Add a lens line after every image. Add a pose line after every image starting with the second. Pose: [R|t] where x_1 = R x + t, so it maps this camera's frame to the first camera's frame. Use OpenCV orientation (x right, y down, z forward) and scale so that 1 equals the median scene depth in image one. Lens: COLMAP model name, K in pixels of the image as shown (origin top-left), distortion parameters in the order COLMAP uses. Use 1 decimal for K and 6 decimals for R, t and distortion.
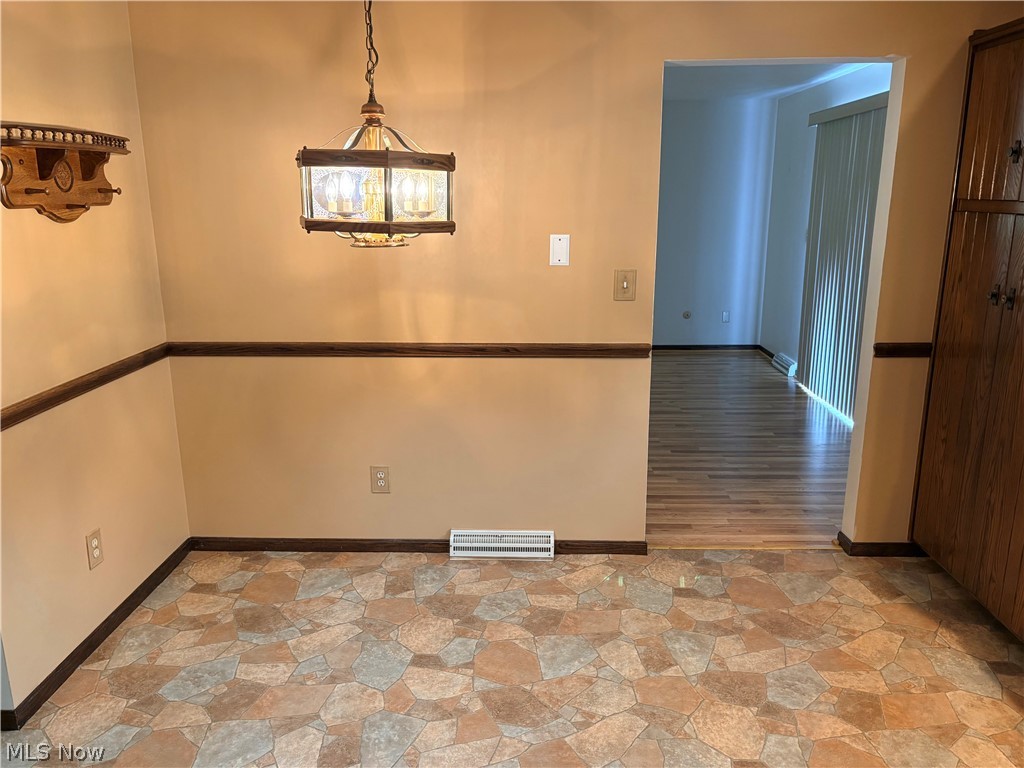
lens RADIAL K [[779.1, 0, 511.0], [0, 779.1, 380.7], [0, 0, 1]] dist [0.059042, -0.017231]
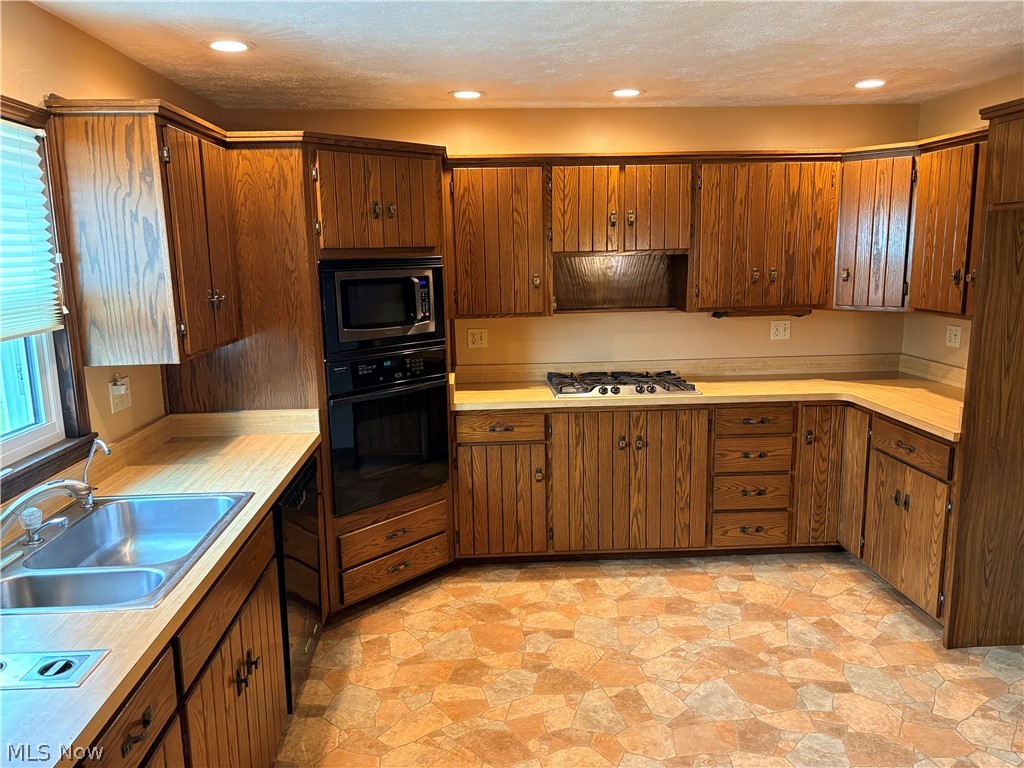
lens RADIAL K [[779.1, 0, 509.9], [0, 779.1, 385.8], [0, 0, 1]] dist [0.059042, -0.017231]
pose [[-0.995791, 0.034582, -0.084879, 0.062687], [-0.001739, 0.918790, 0.394742, -0.466890], [0.091637, 0.393229, -0.914863, 1.827377]]
